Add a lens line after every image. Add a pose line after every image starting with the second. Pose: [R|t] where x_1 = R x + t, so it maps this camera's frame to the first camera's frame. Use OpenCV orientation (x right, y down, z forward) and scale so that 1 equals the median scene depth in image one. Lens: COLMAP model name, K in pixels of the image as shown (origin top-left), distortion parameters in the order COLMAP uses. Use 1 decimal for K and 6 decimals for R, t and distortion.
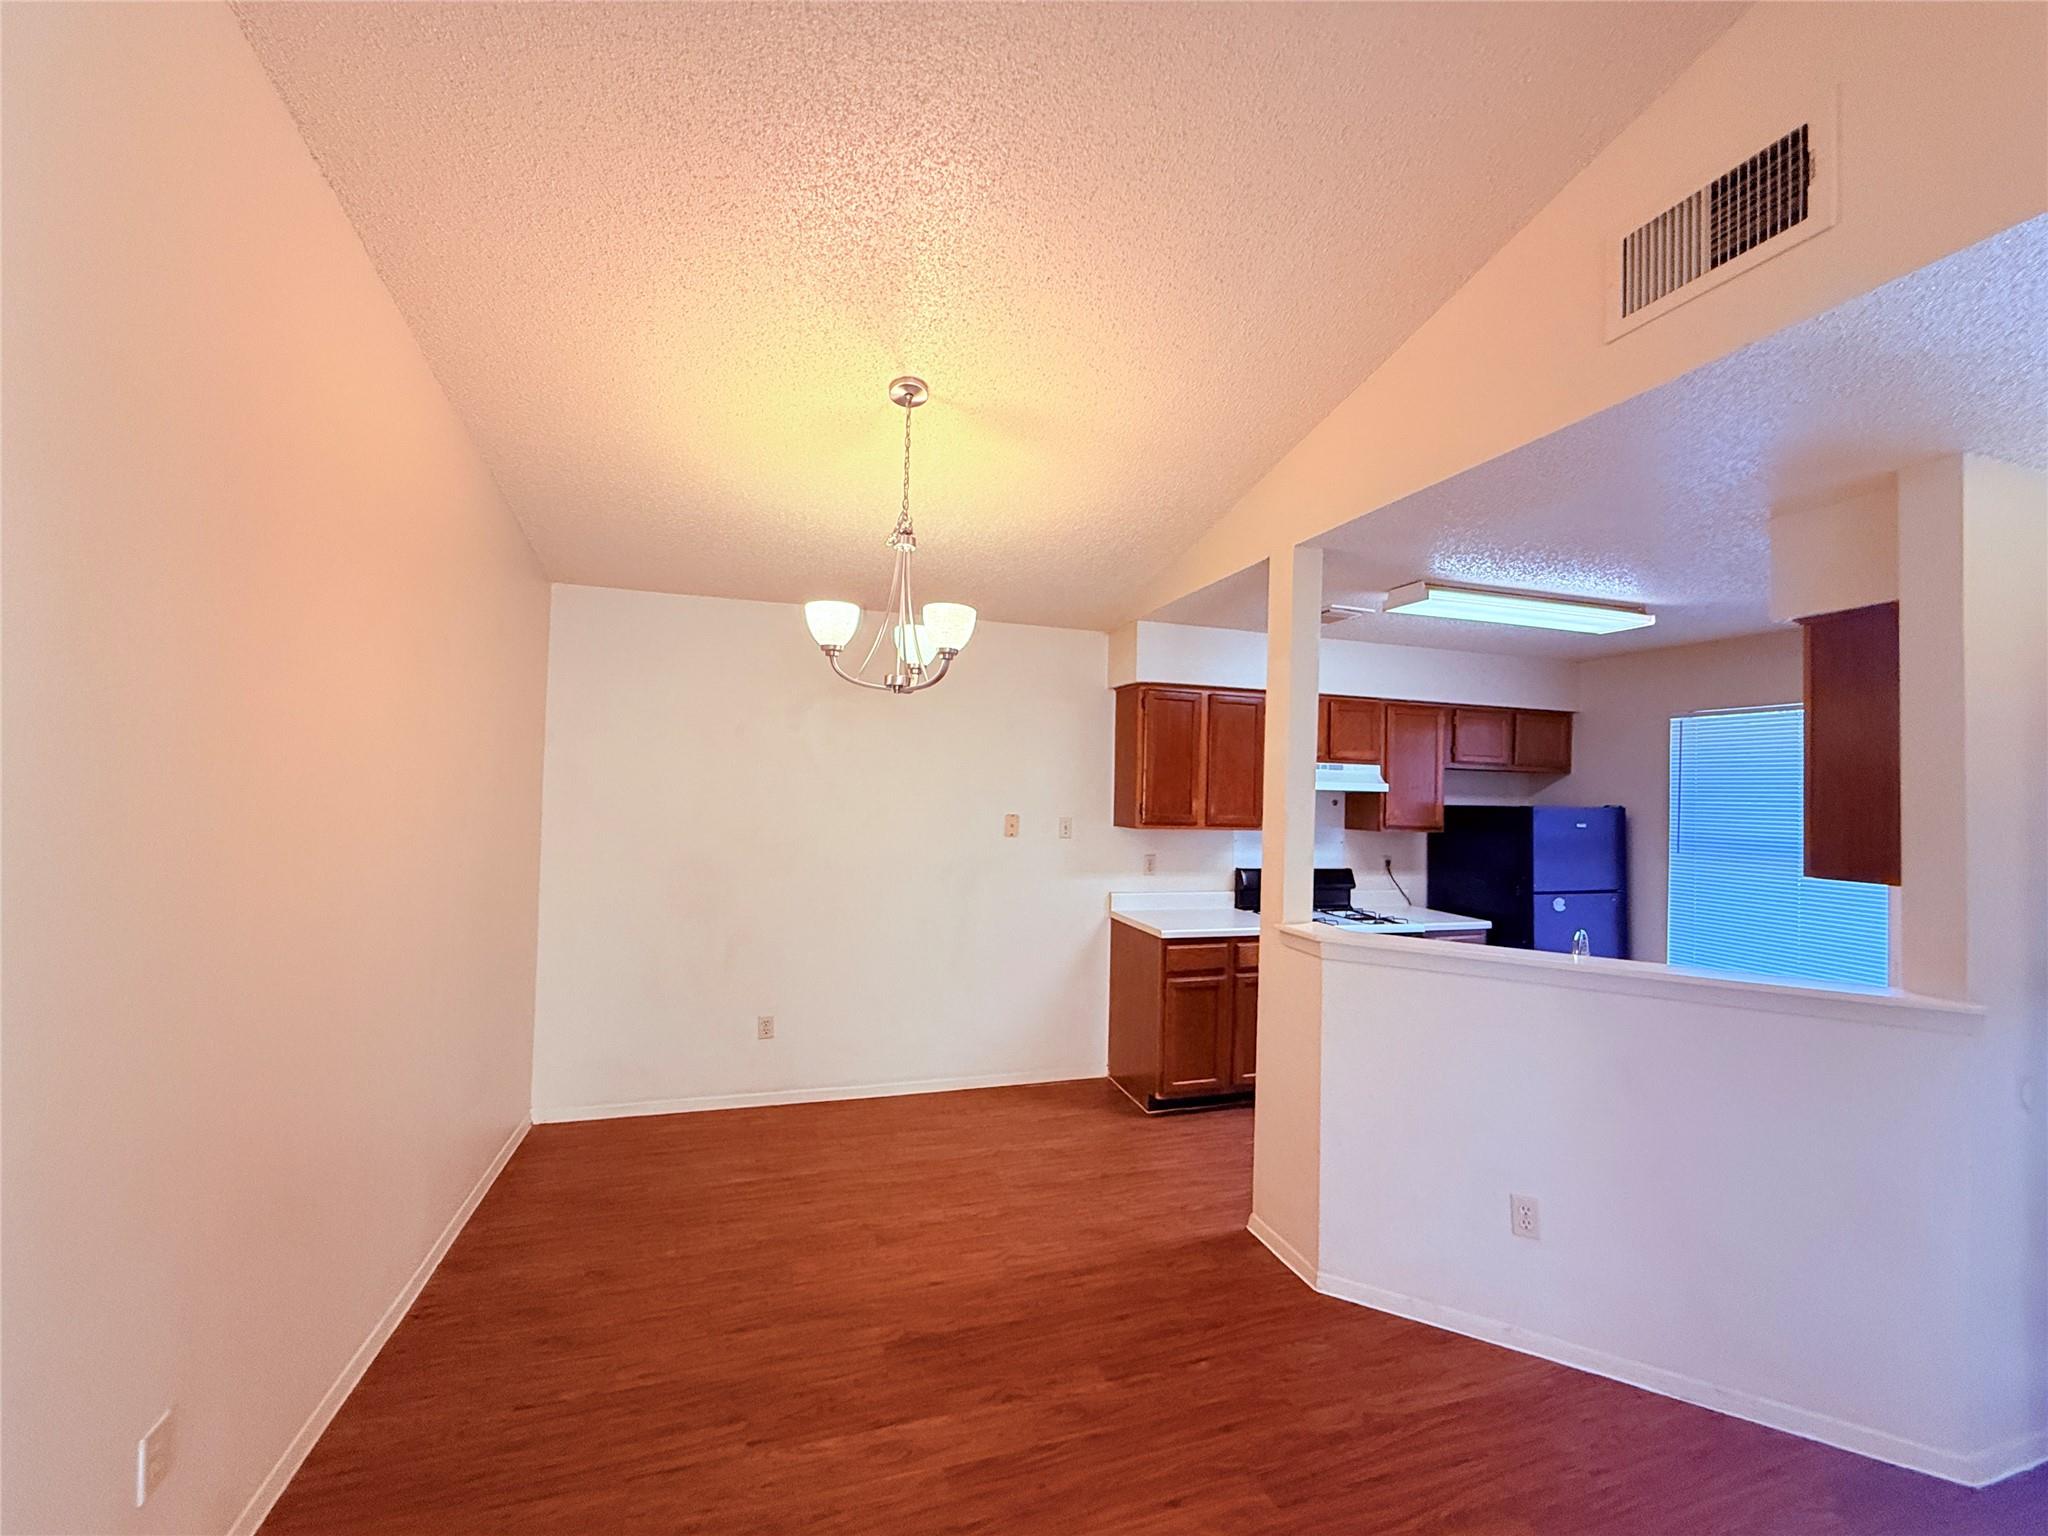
lens RADIAL K [[816.1, 0, 1015.1], [0, 816.1, 766.8], [0, 0, 1]] dist [-0.001122, 0.000346]
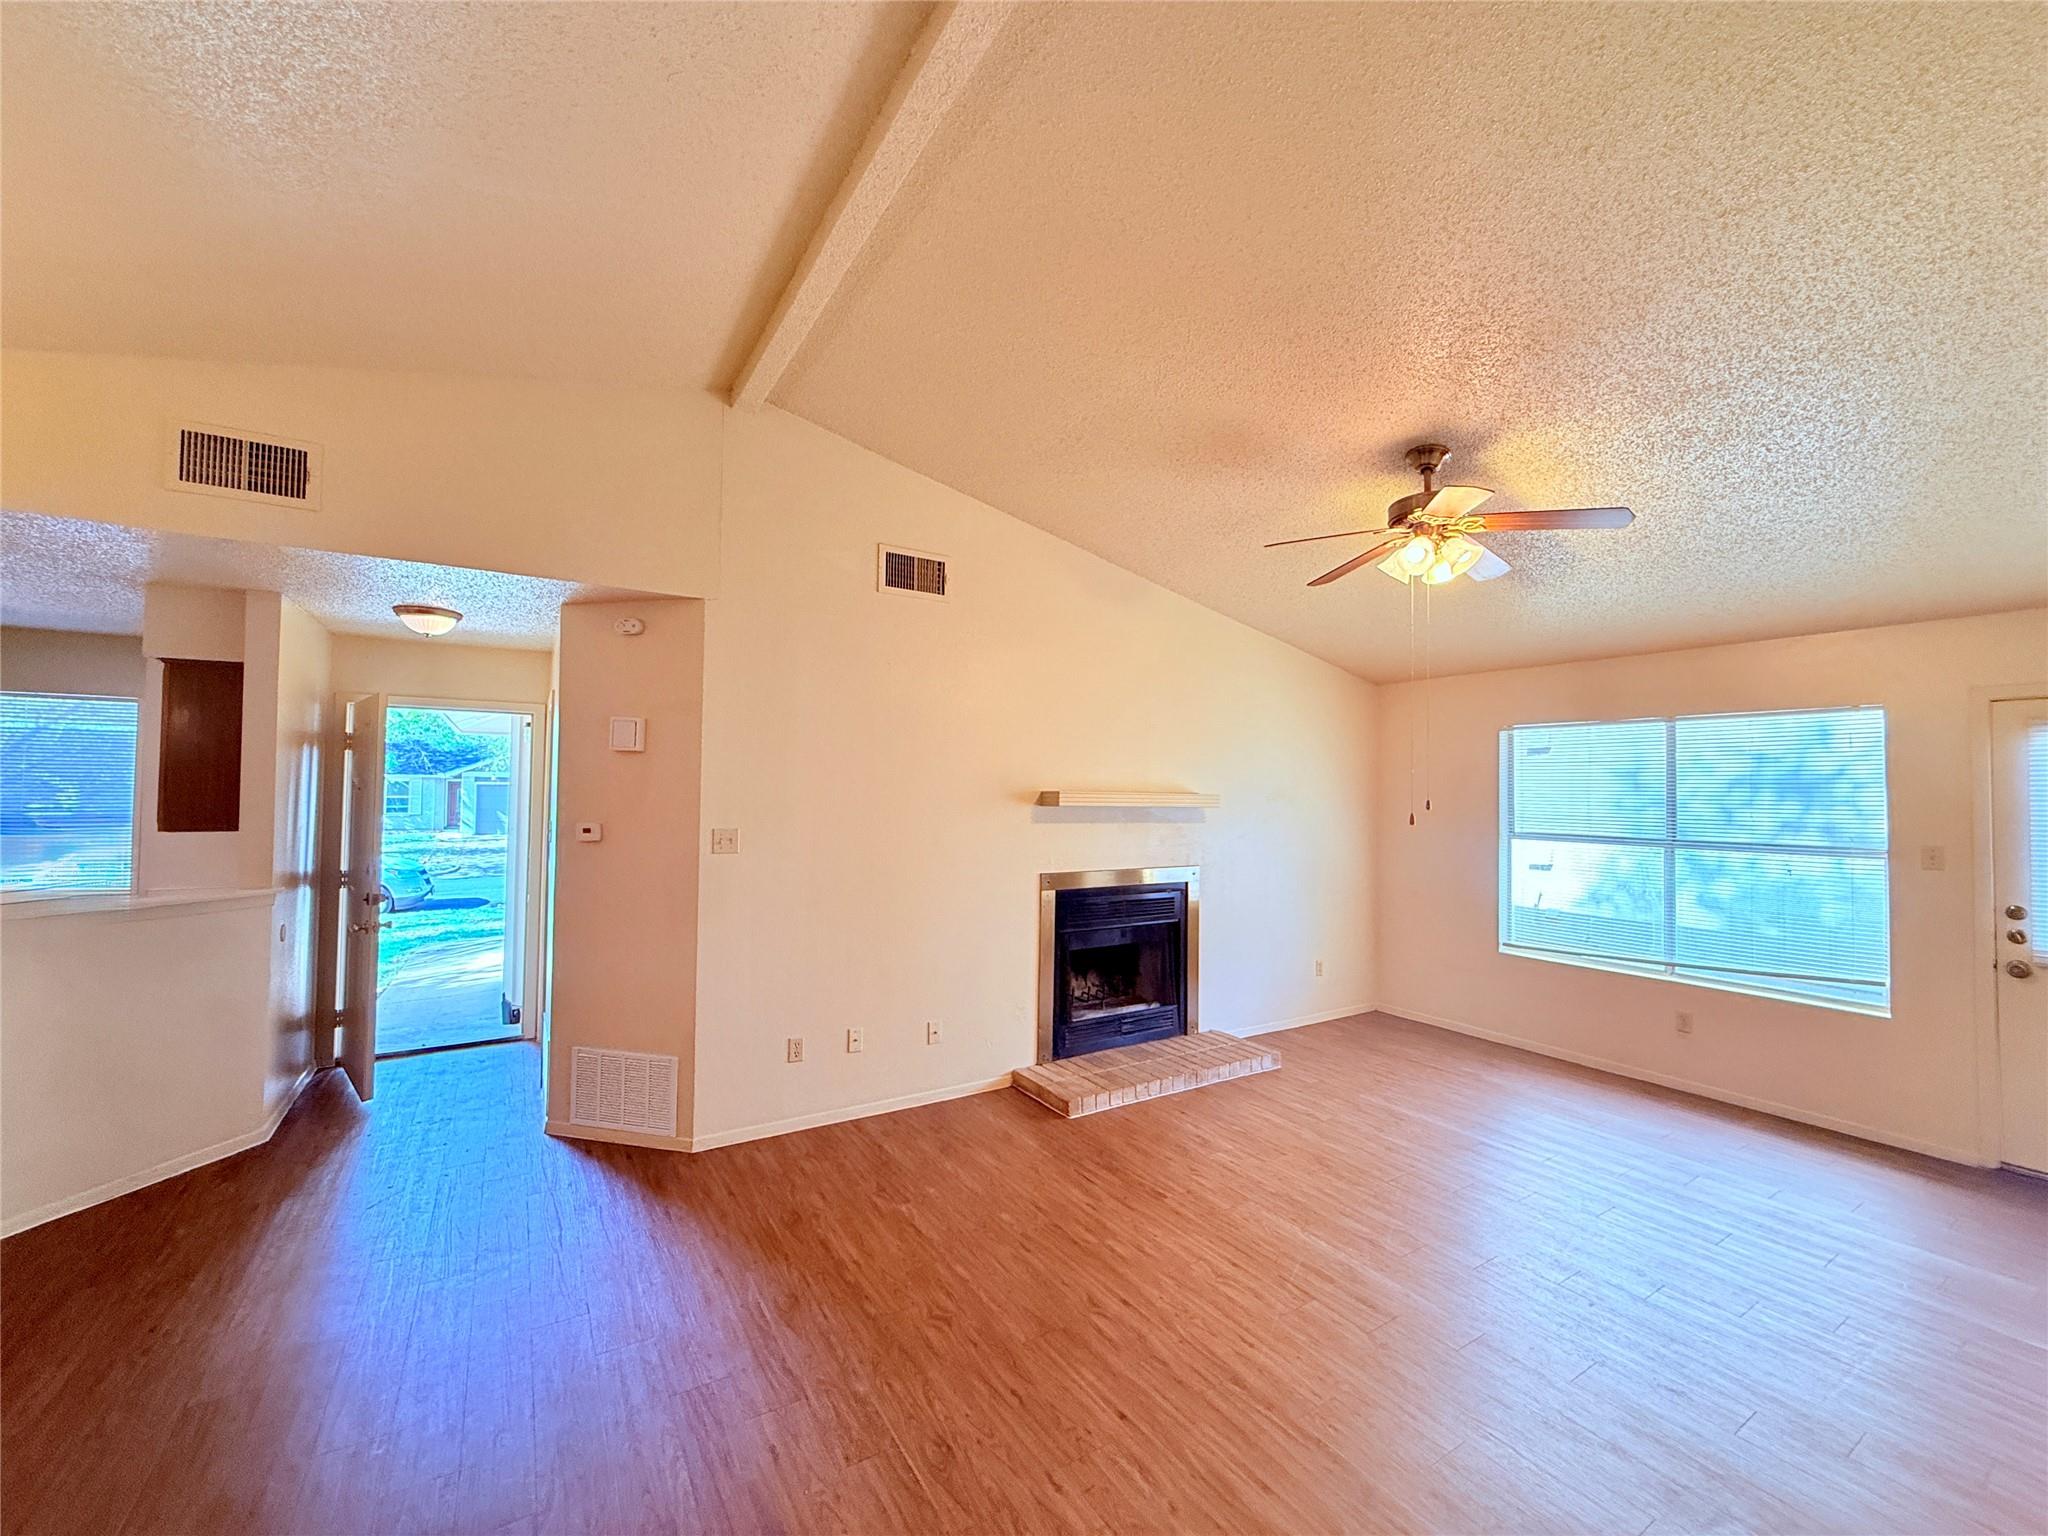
lens RADIAL K [[816.1, 0, 1018.9], [0, 816.1, 768.0], [0, 0, 1]] dist [-0.001122, 0.000346]
pose [[-0.254566, -0.004526, 0.967045, -0.468976], [-0.044927, 0.998965, -0.007151, -0.021986], [-0.966011, -0.045267, -0.254506, -0.073791]]
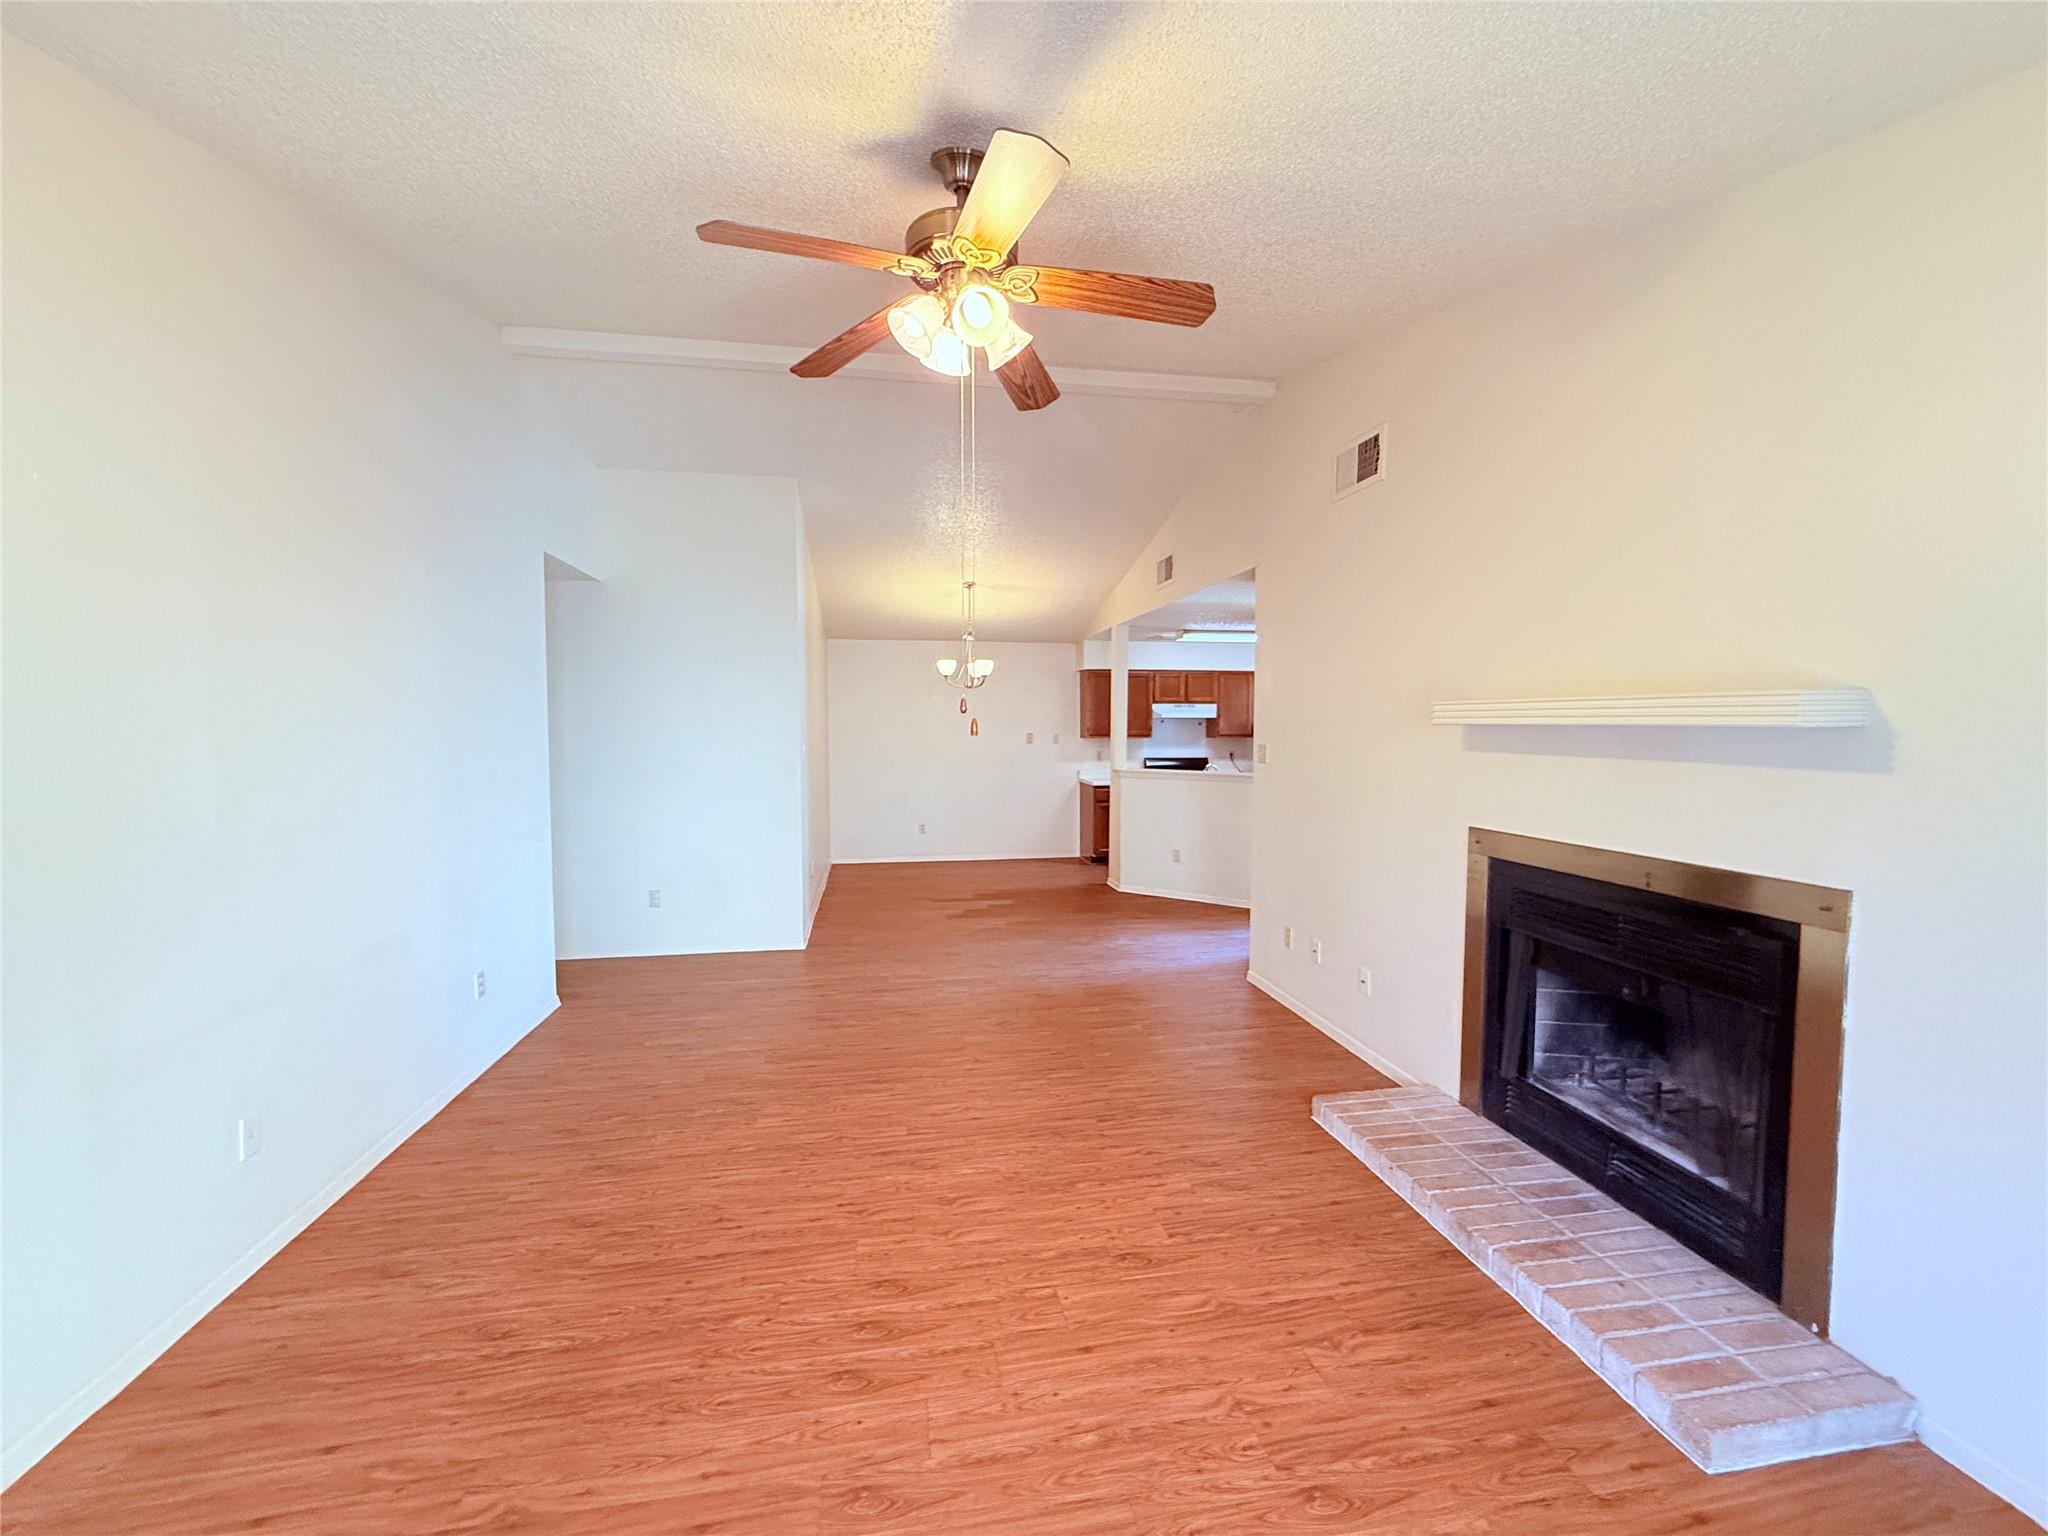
lens RADIAL K [[816.1, 0, 1017.8], [0, 816.1, 767.4], [0, 0, 1]] dist [-0.001122, 0.000346]
pose [[0.991962, -0.021461, -0.124699, 0.221839], [0.030747, 0.996856, 0.073028, -0.009257], [0.122740, -0.076275, 0.989503, -1.081716]]
